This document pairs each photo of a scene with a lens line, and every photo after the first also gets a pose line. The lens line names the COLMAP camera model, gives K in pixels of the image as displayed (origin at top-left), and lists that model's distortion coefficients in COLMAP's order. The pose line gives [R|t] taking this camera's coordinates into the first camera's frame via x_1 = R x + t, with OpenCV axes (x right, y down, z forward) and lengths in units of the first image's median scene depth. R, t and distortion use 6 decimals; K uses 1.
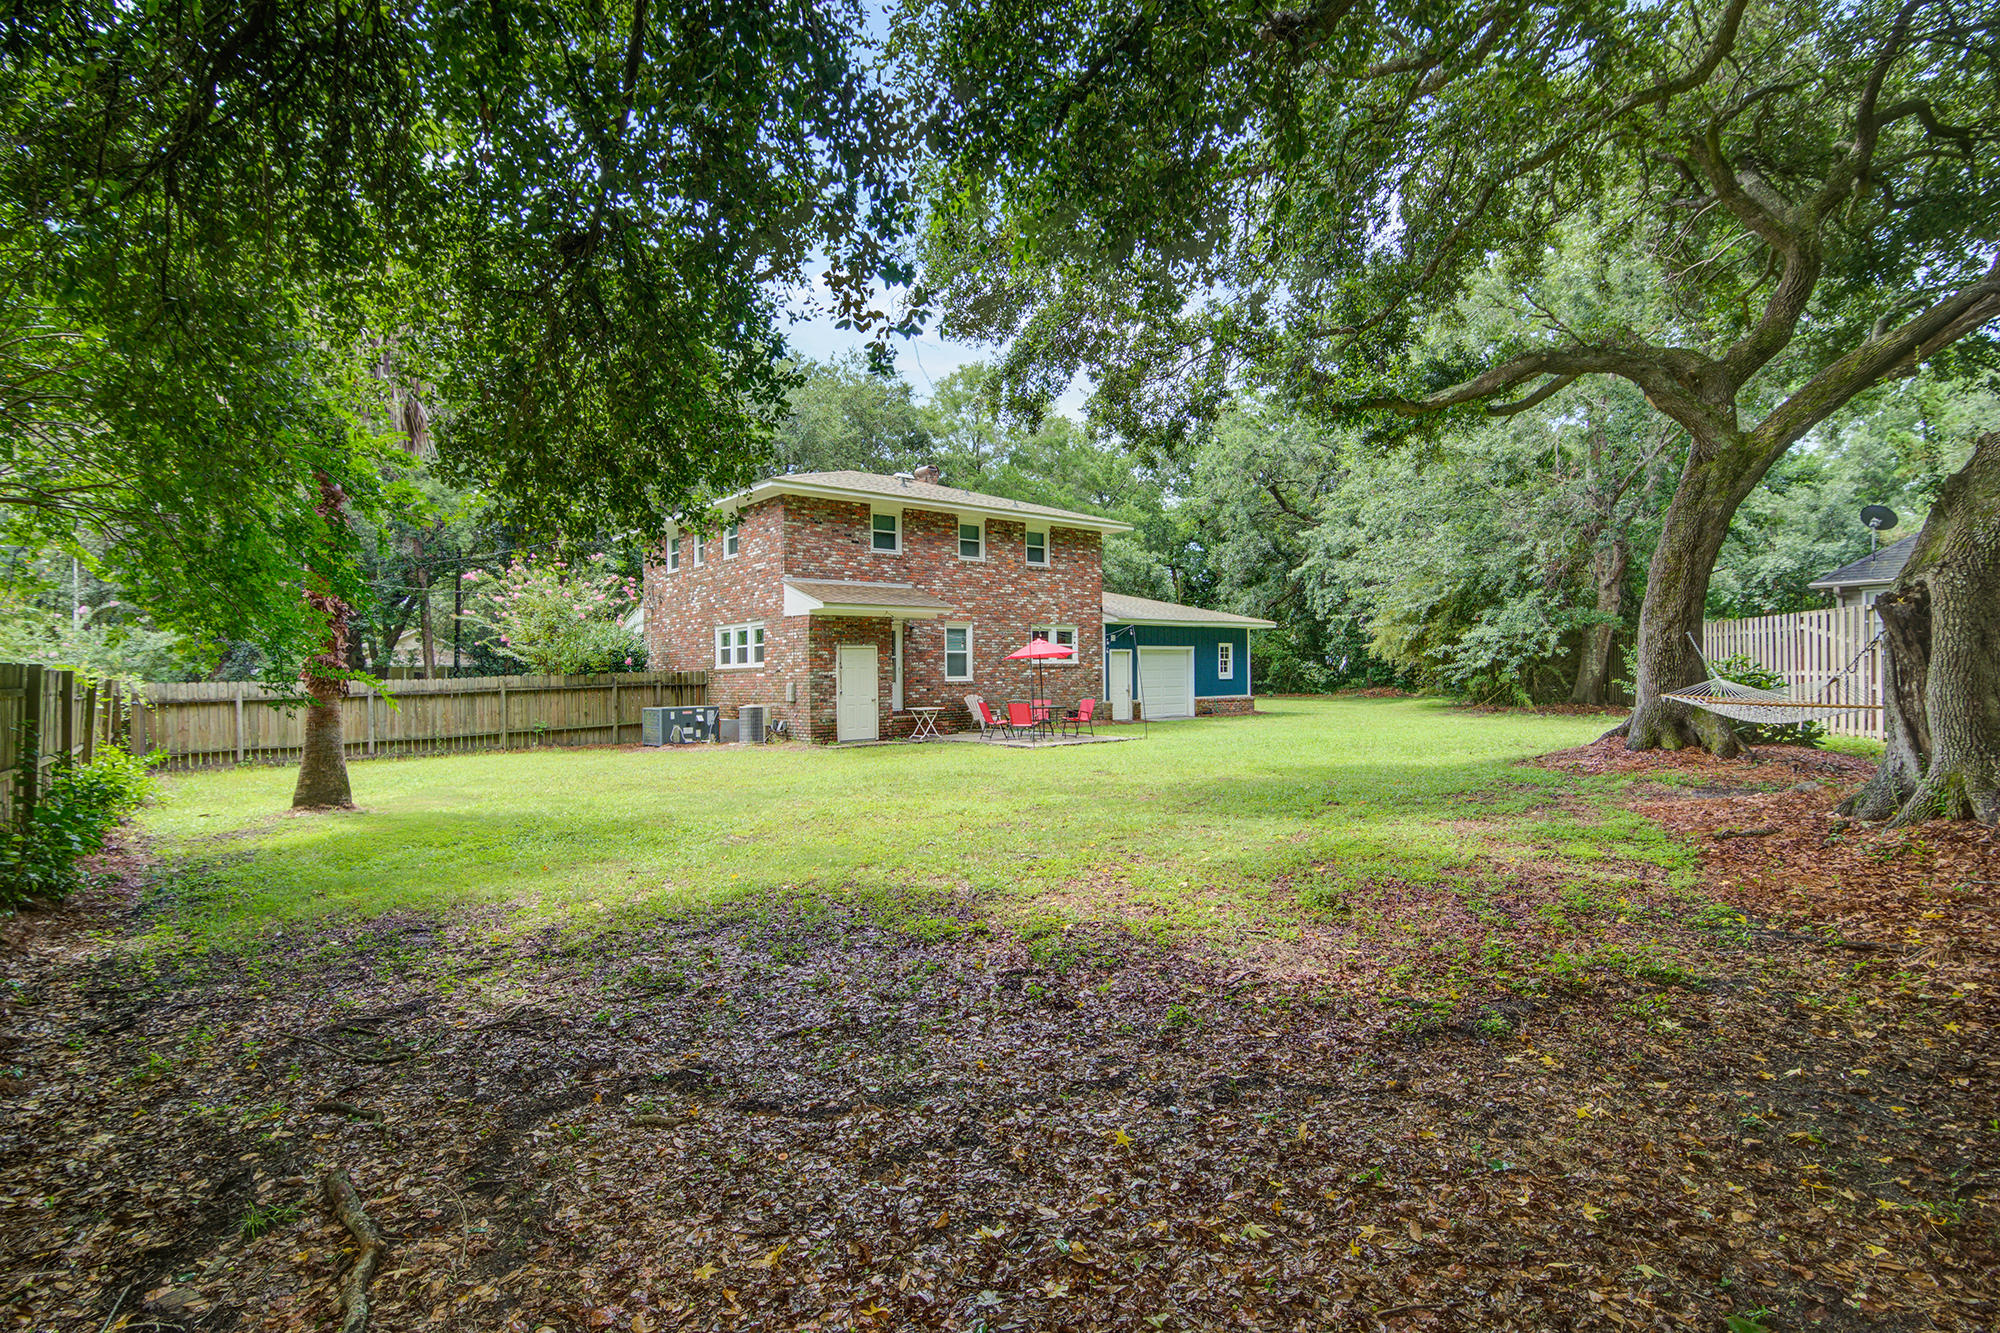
lens RADIAL K [[945.2, 0, 998.9], [0, 945.2, 674.0], [0, 0, 1]] dist [-0.013603, -0.001187]
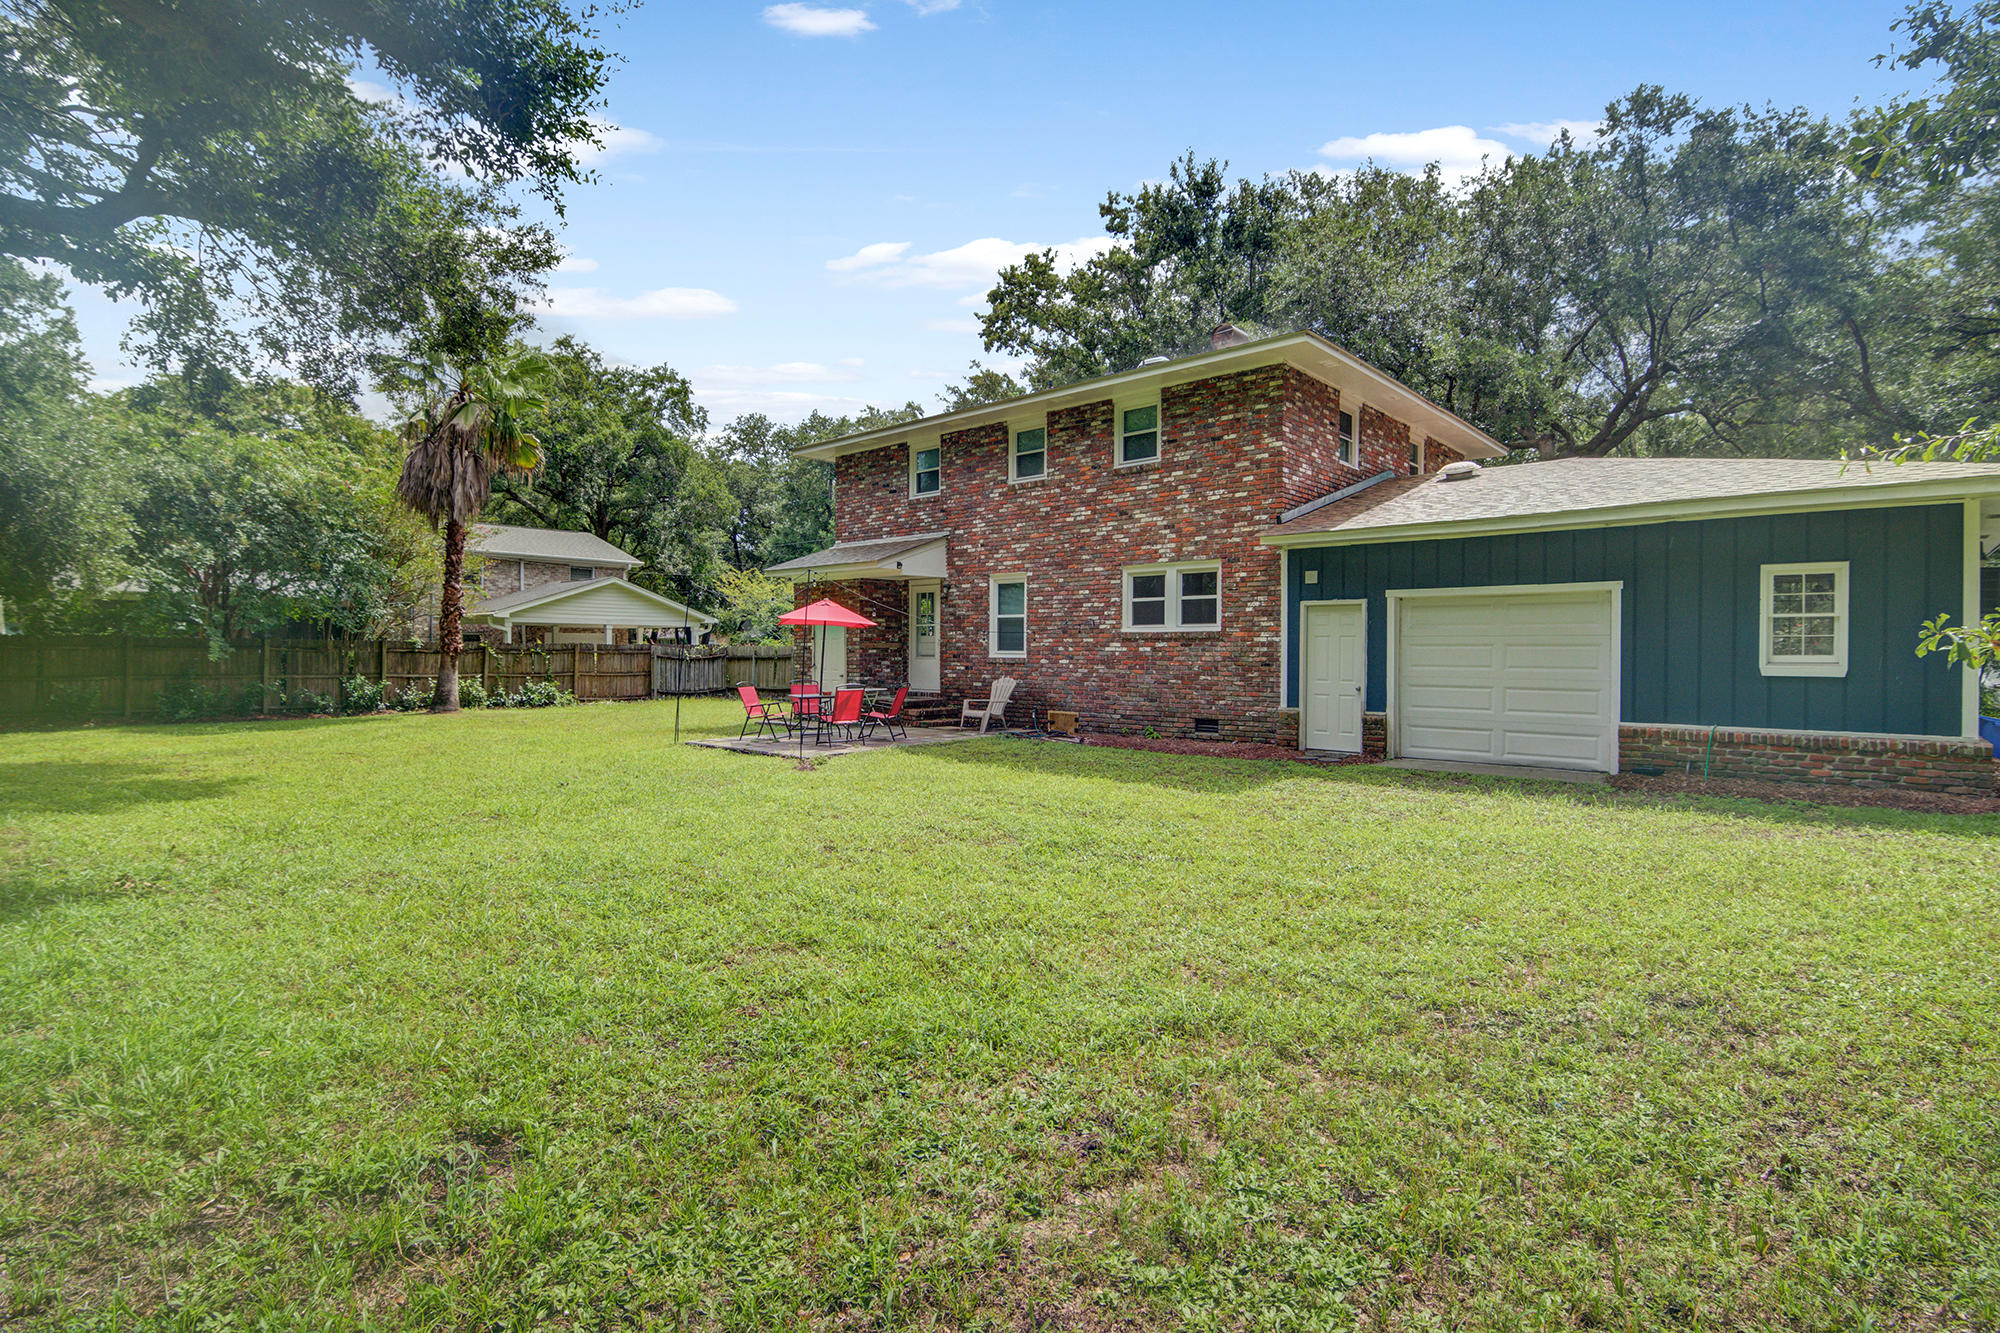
lens RADIAL K [[945.2, 0, 1009.7], [0, 945.2, 659.2], [0, 0, 1]] dist [-0.013603, -0.001187]
pose [[0.154875, 0.025241, -0.987612, 0.620524], [-0.005894, 0.999679, 0.024625, -0.008276], [0.987917, 0.002007, 0.154974, 0.846685]]
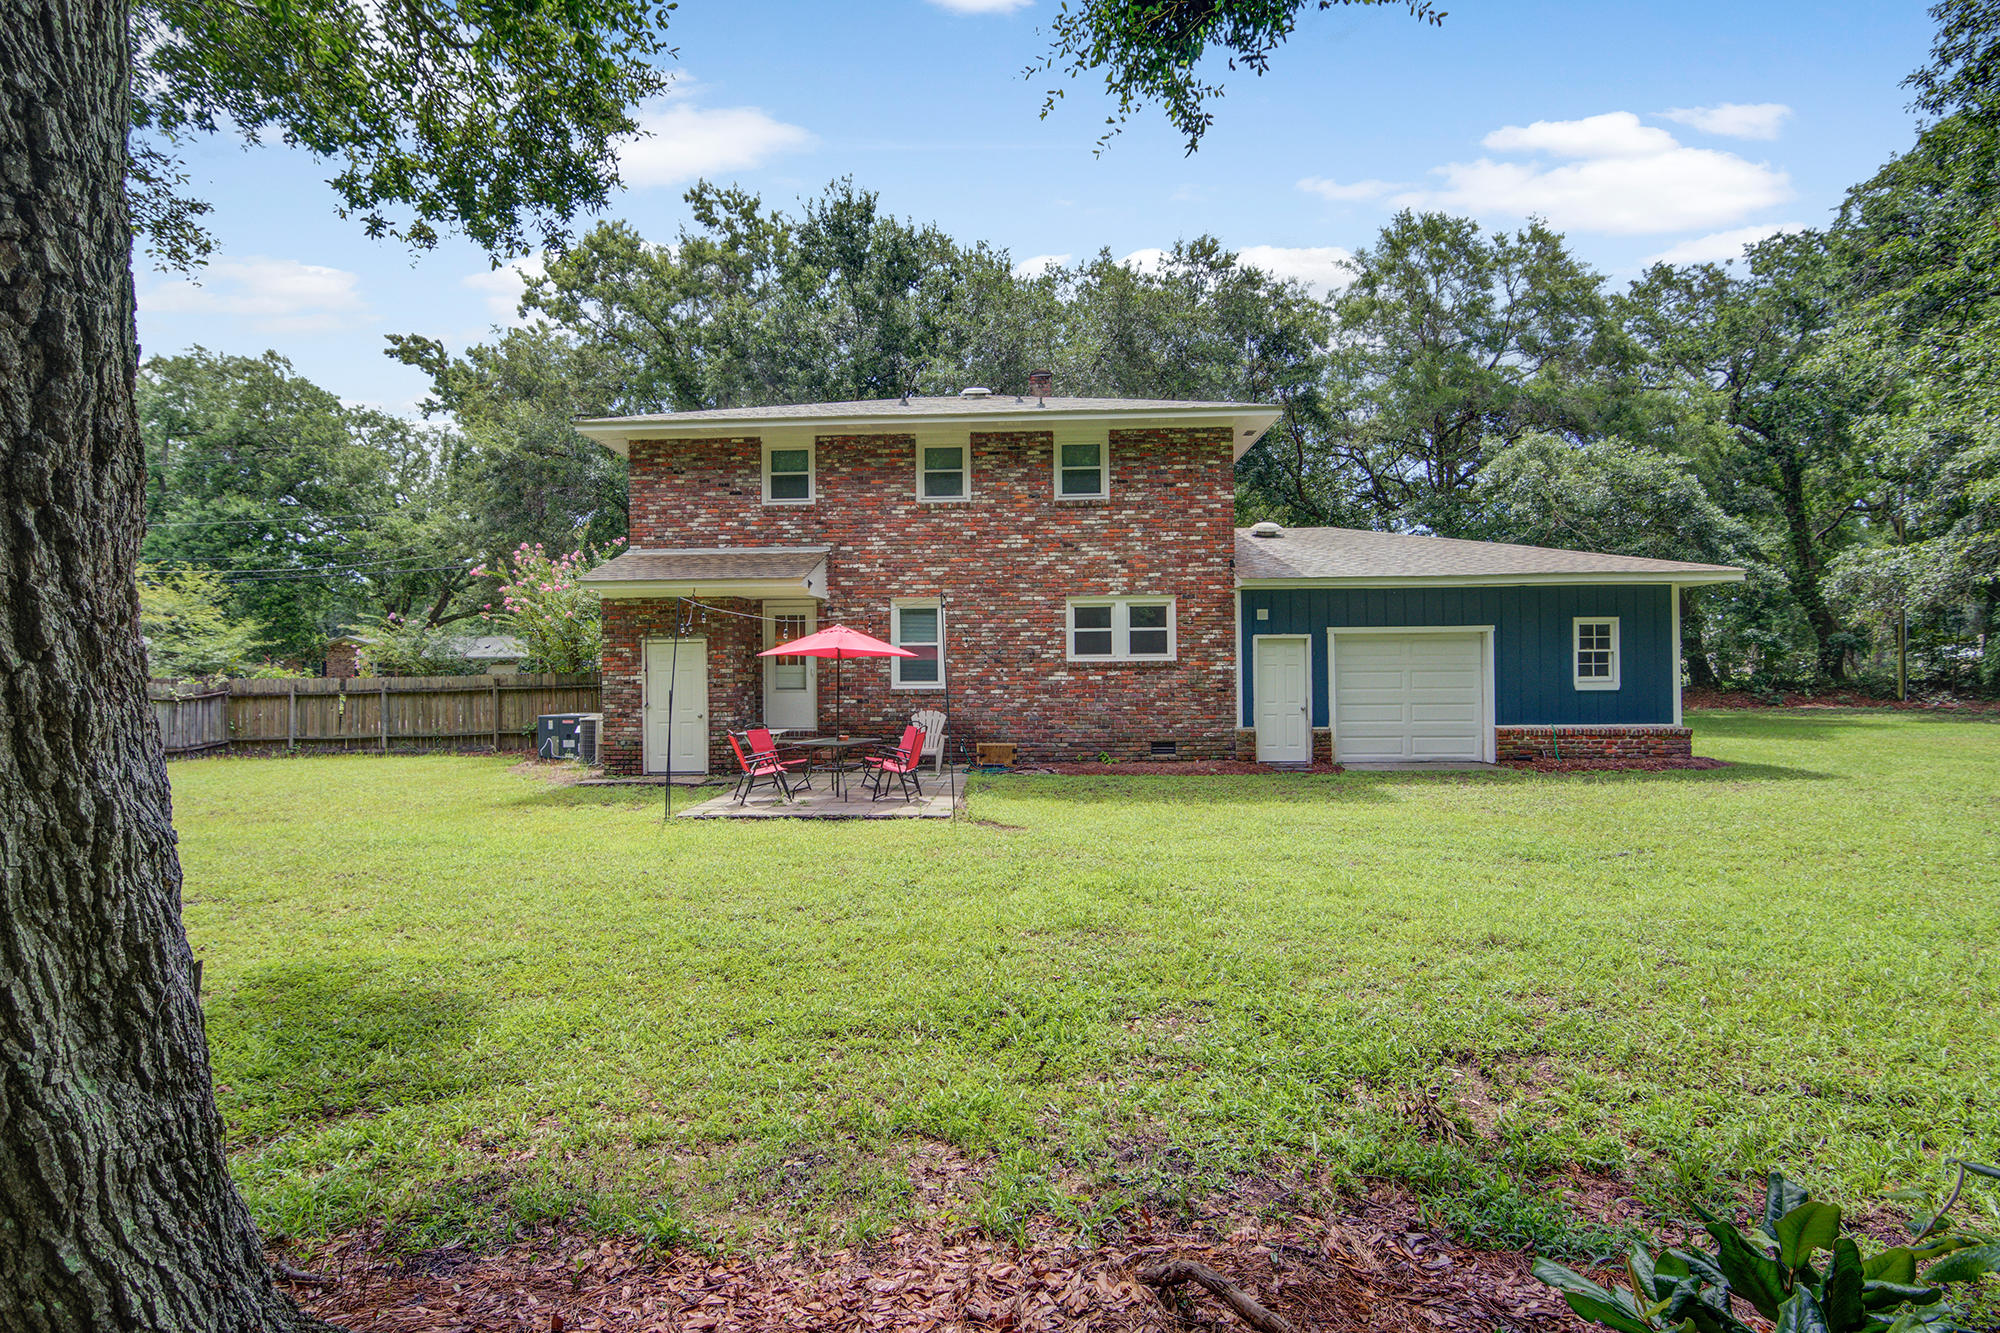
lens RADIAL K [[945.2, 0, 999.4], [0, 945.2, 661.1], [0, 0, 1]] dist [-0.013603, -0.001187]
pose [[0.738149, 0.004784, -0.674621, 0.416718], [-0.002323, 0.999987, 0.004550, -0.014070], [0.674634, -0.001792, 0.738150, 0.528181]]
